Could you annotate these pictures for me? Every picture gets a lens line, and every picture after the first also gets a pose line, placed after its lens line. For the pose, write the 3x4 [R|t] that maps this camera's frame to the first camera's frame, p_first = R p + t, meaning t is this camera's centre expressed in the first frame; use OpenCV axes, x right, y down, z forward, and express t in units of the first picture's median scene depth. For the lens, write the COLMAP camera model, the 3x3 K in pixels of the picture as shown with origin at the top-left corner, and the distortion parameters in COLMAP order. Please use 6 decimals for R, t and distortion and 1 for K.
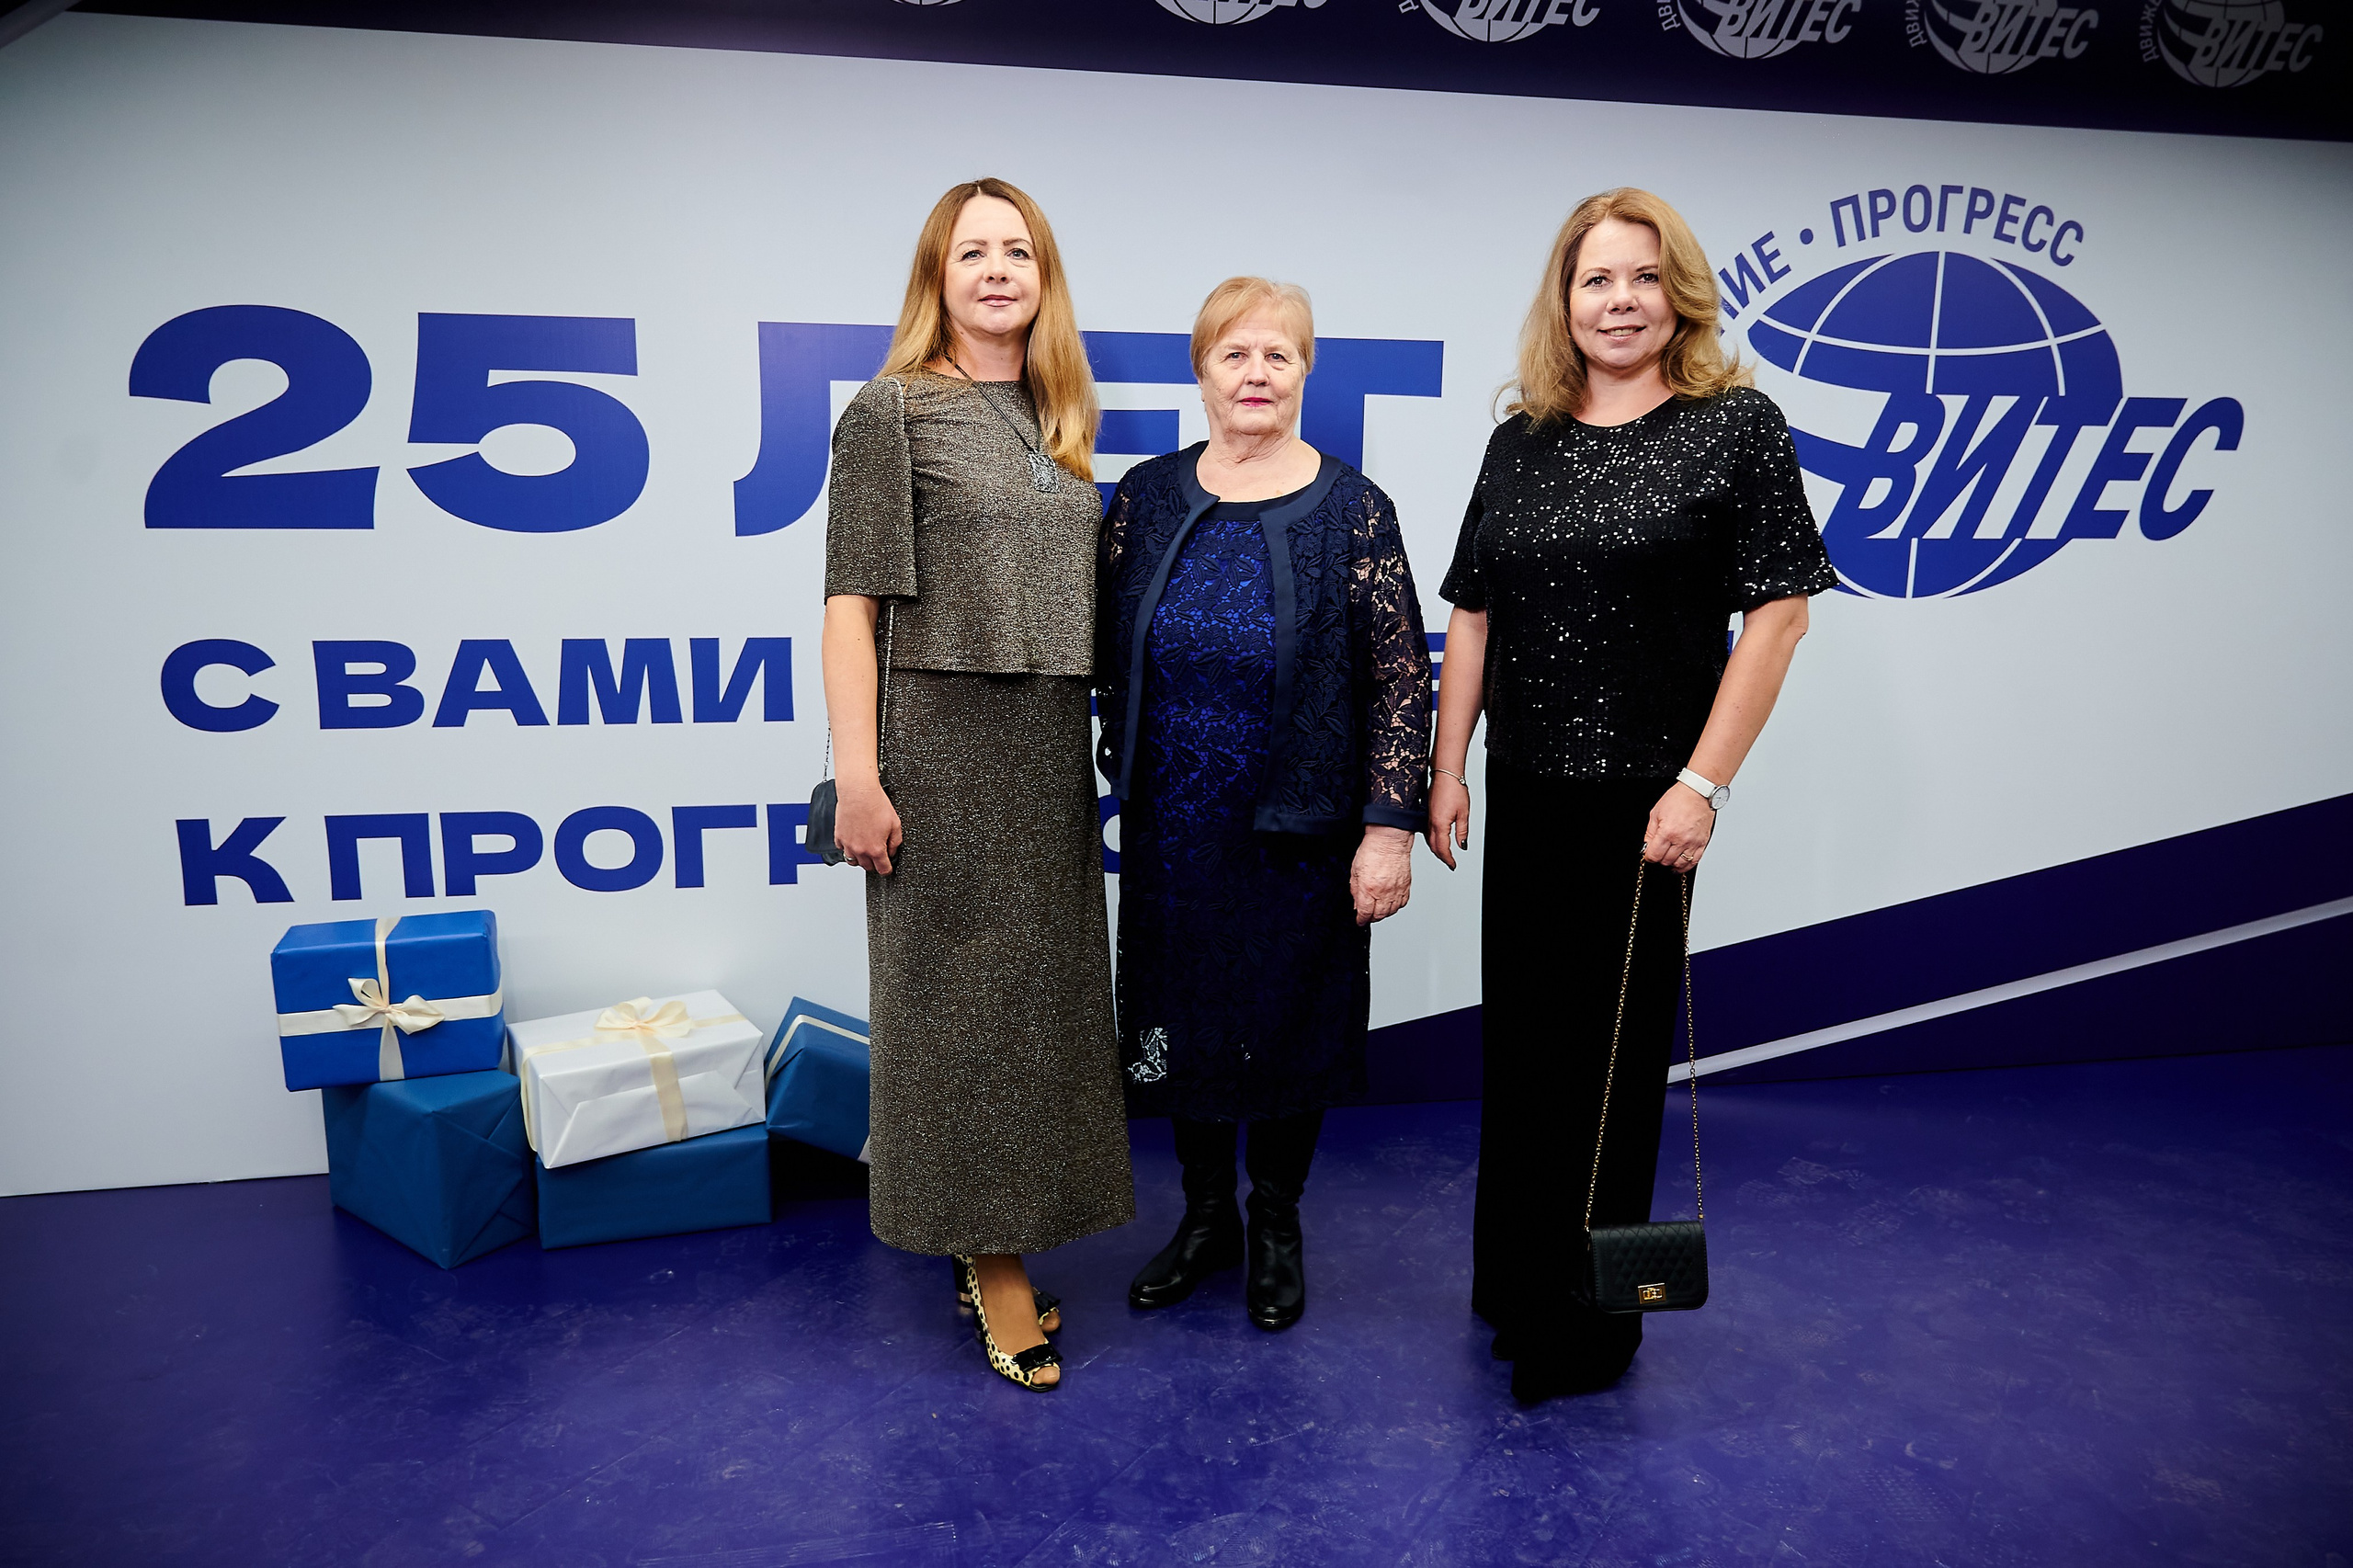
lens RADIAL K [[1615.7, 0, 1173.7], [0, 1615.7, 770.9], [0, 0, 1]] dist [-0.008816, 0.006780]
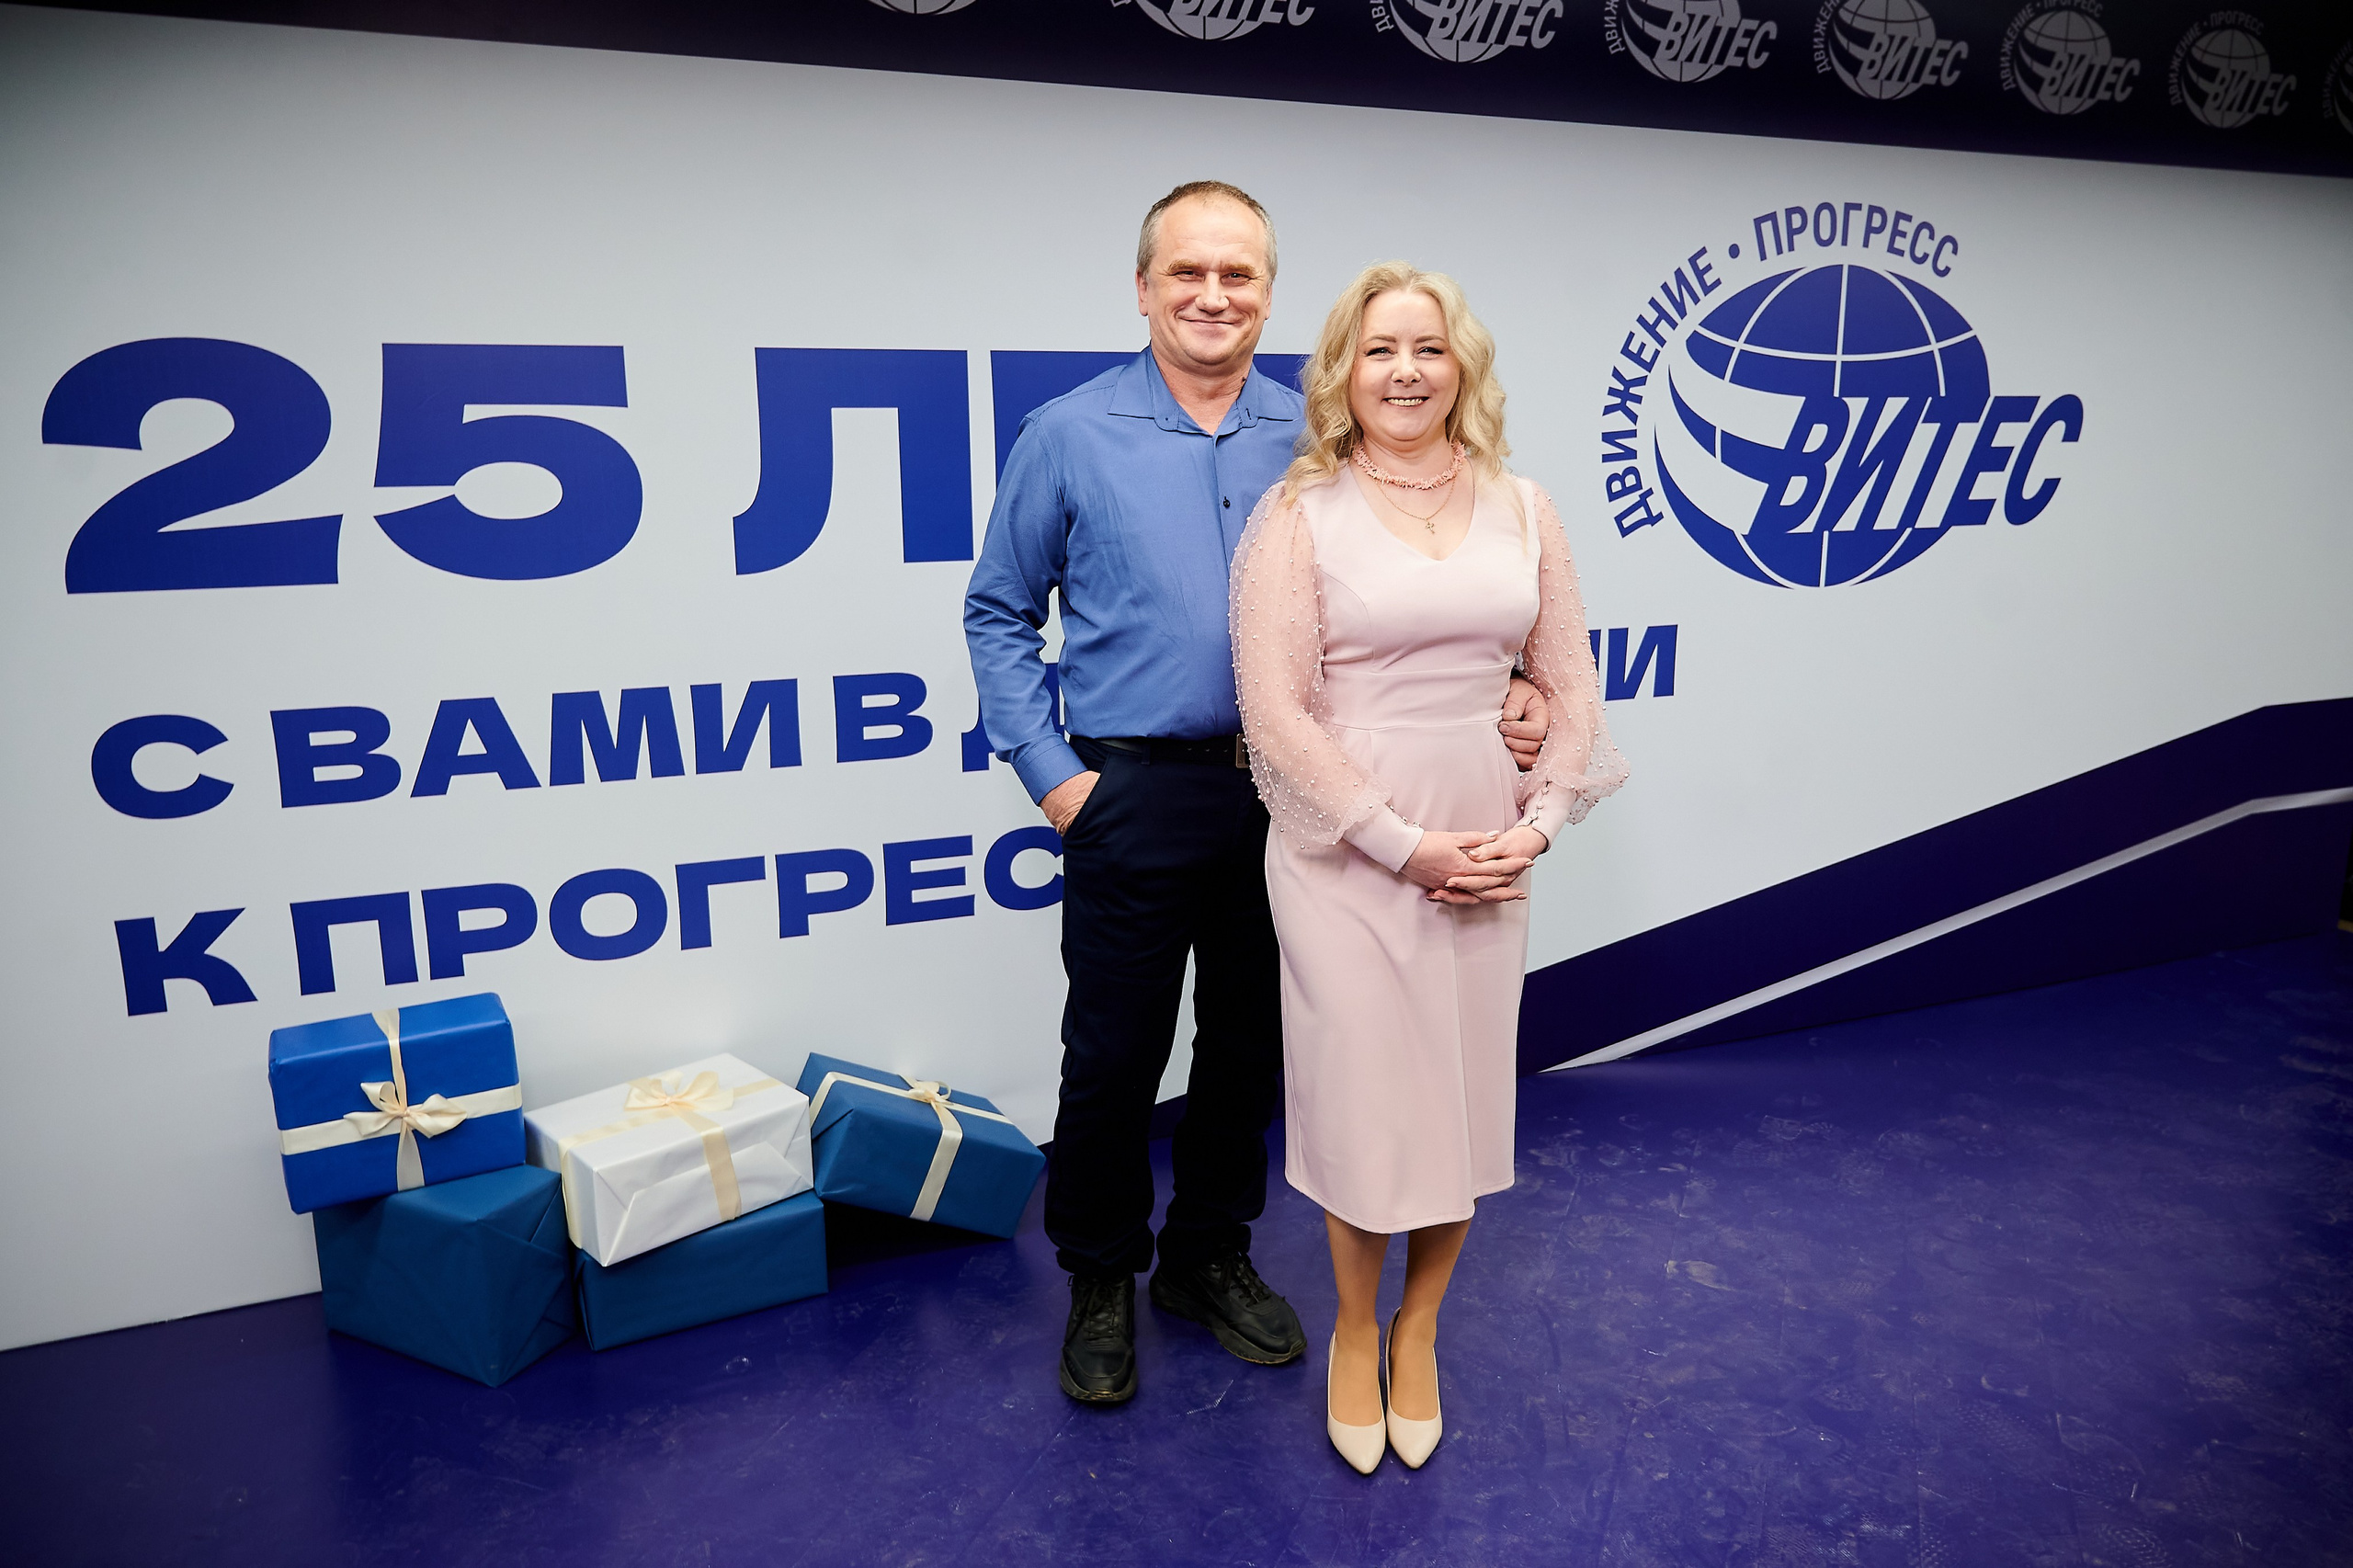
lens RADIAL K [[1615.7, 0, 1177.2], [0, 1615.7, 774.0], [0, 0, 1]] dist [-0.008816, 0.006780]
pose [[0.981039, -0.059171, 0.184555, -0.192646], [0.055502, 0.998146, 0.024991, -0.037287], [-0.185692, -0.014274, 0.982504, 0.023014]]
